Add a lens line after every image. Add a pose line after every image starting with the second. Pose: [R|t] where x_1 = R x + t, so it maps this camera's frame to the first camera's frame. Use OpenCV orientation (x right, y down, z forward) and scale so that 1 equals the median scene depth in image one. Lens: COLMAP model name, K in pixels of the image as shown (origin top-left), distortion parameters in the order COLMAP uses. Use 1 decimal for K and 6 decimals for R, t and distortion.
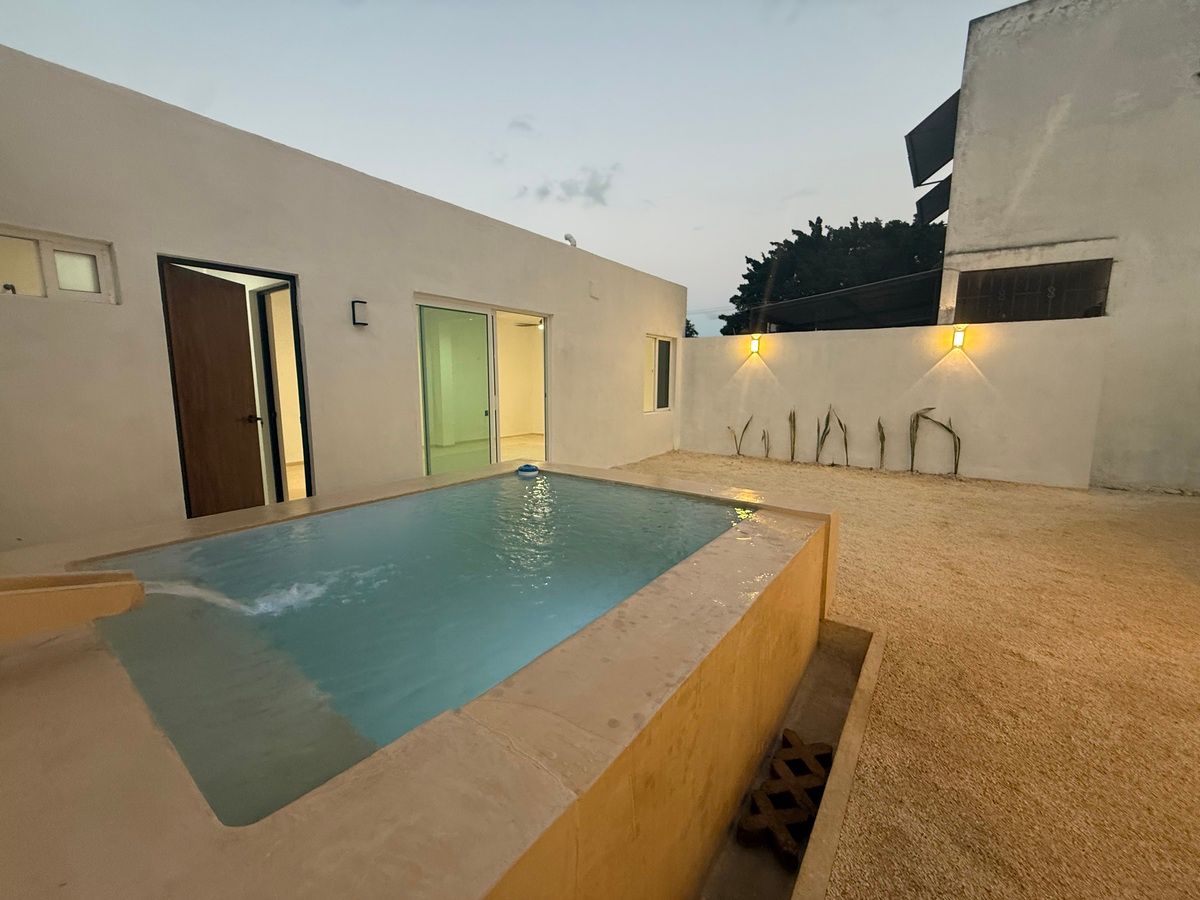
lens RADIAL K [[479.7, 0, 601.7], [0, 479.7, 452.2], [0, 0, 1]] dist [-0.003818, 0.001334]
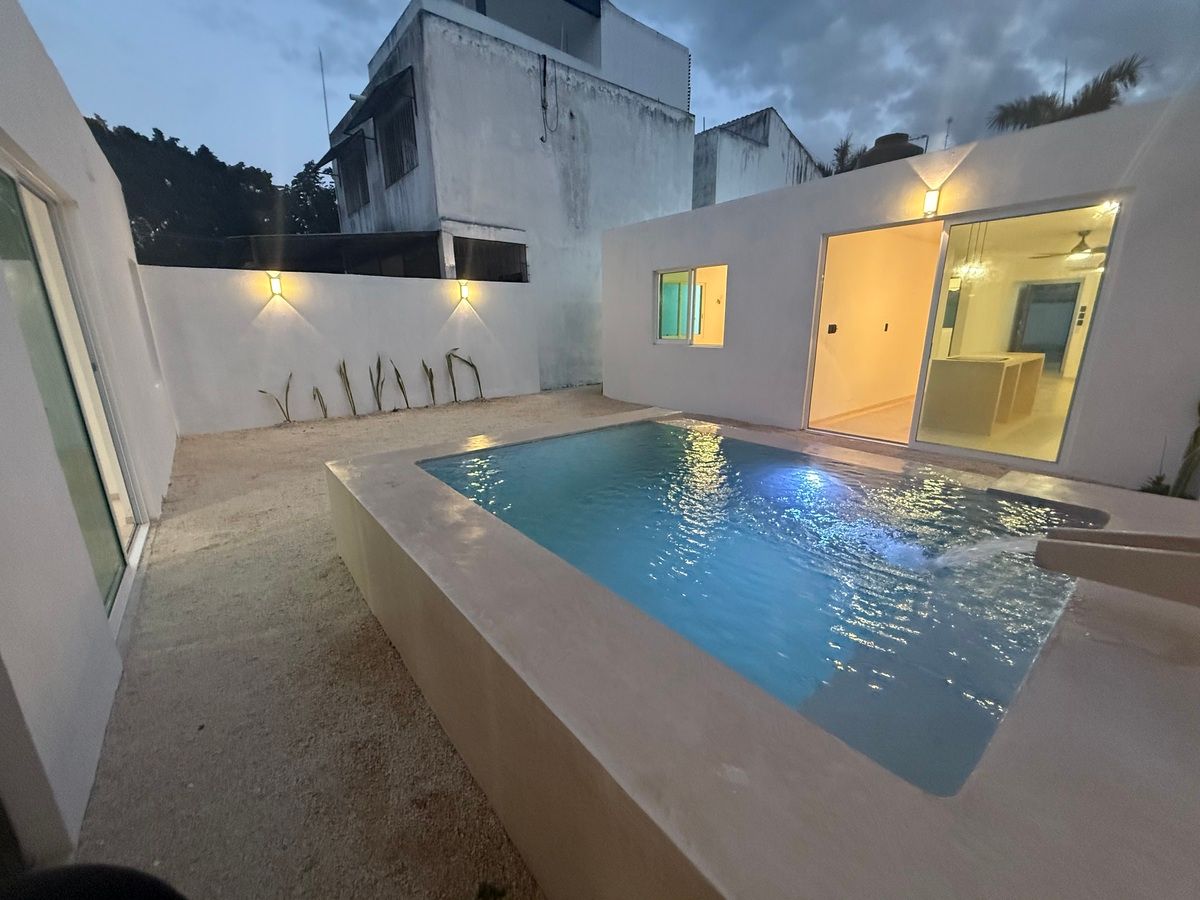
lens RADIAL K [[479.7, 0, 601.0], [0, 479.7, 456.7], [0, 0, 1]] dist [-0.003818, 0.001334]
pose [[0.256154, -0.266788, 0.929091, -0.440194], [0.161382, 0.959472, 0.231018, -0.050056], [-0.953069, 0.090762, 0.288827, 0.311698]]
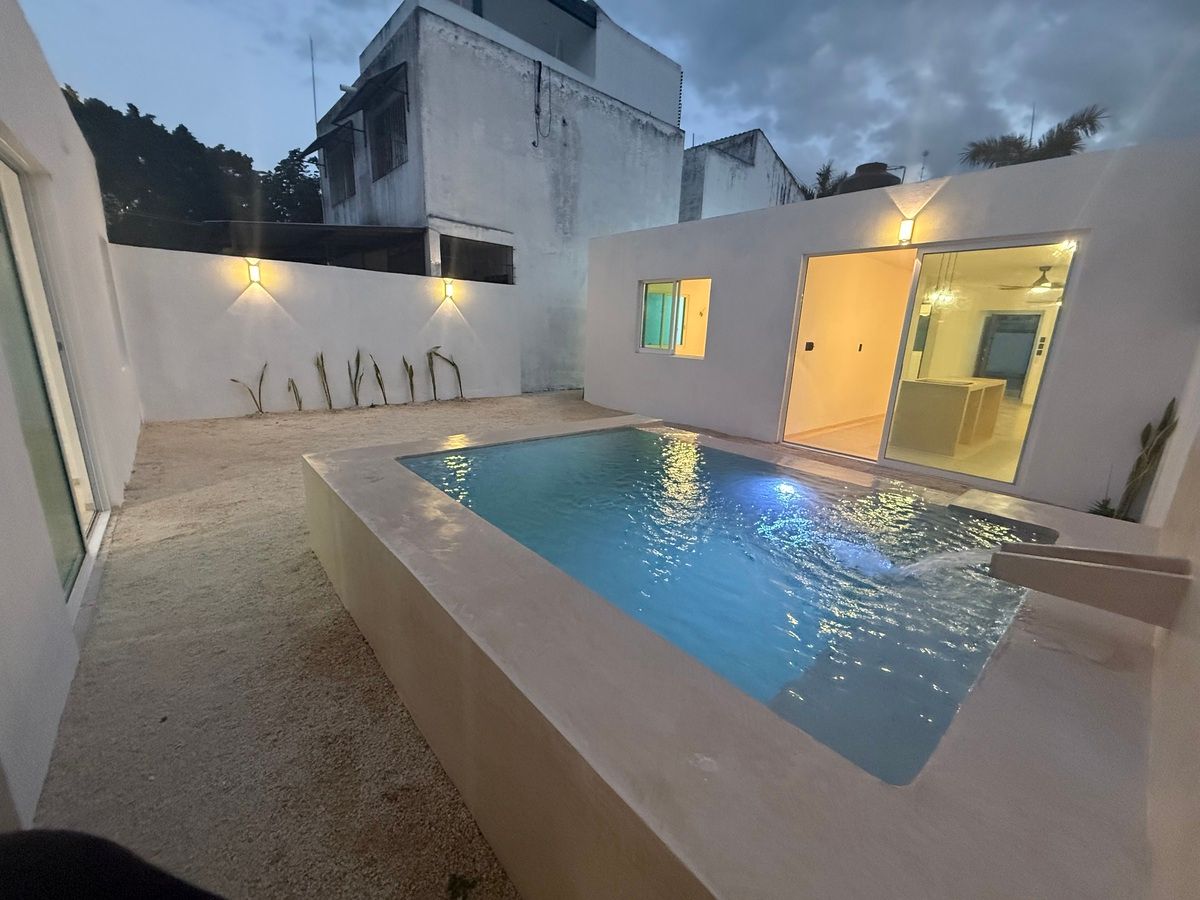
lens RADIAL K [[479.7, 0, 600.0], [0, 479.7, 457.5], [0, 0, 1]] dist [-0.003818, 0.001334]
pose [[0.222894, -0.247181, 0.942985, -0.448230], [0.111866, 0.967415, 0.227143, -0.049943], [-0.968403, 0.054859, 0.243282, 0.314459]]
